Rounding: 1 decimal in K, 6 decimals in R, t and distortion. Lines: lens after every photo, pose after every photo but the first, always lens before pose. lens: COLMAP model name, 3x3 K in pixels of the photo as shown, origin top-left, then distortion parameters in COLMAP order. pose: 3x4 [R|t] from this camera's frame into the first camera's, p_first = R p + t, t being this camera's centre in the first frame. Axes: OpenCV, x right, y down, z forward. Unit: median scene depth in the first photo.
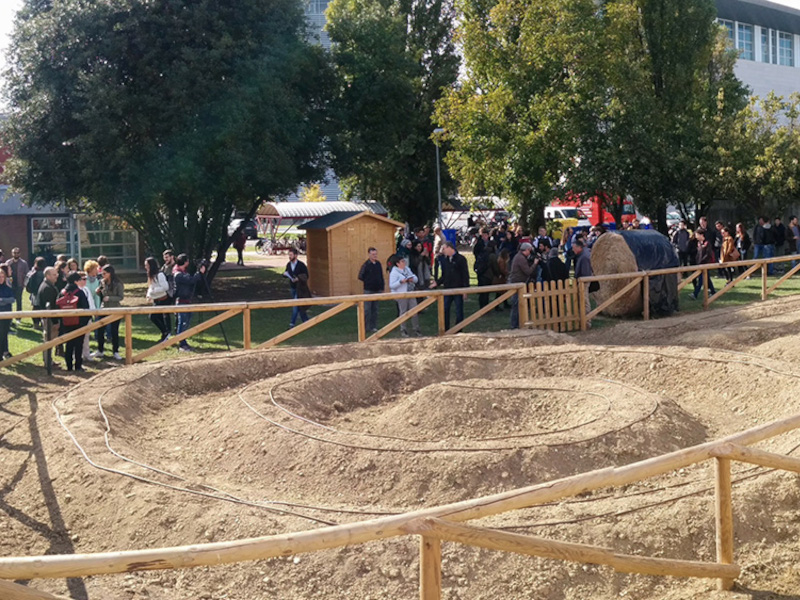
lens RADIAL K [[709.8, 0, 400.1], [0, 709.8, 274.8], [0, 0, 1]] dist [-0.346142, 0.149829]
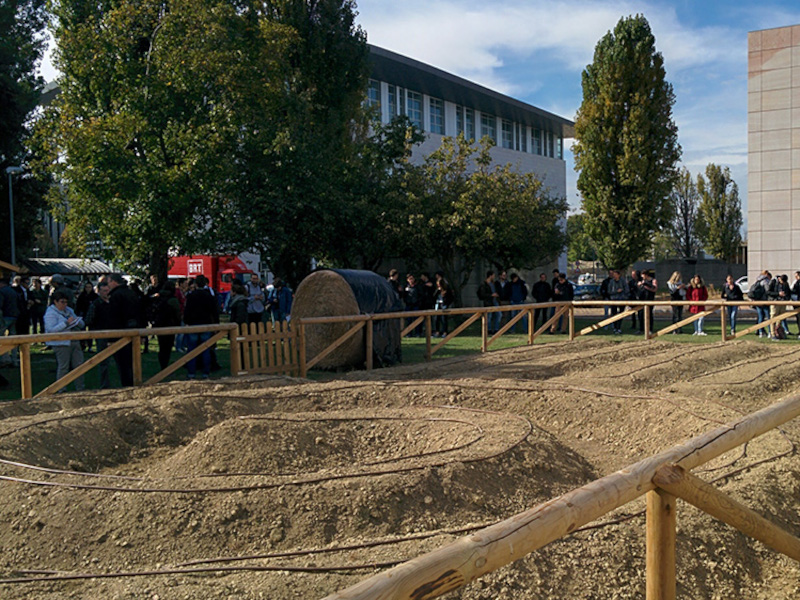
lens RADIAL K [[810.3, 0, 400.0], [0, 810.3, 300.0], [0, 0, 1]] dist [0.012767, 0.014622]
pose [[0.852859, 0.028598, 0.521357, -0.208453], [0.013799, 0.996916, -0.077257, 0.080497], [-0.521958, 0.073083, 0.849834, 0.130522]]
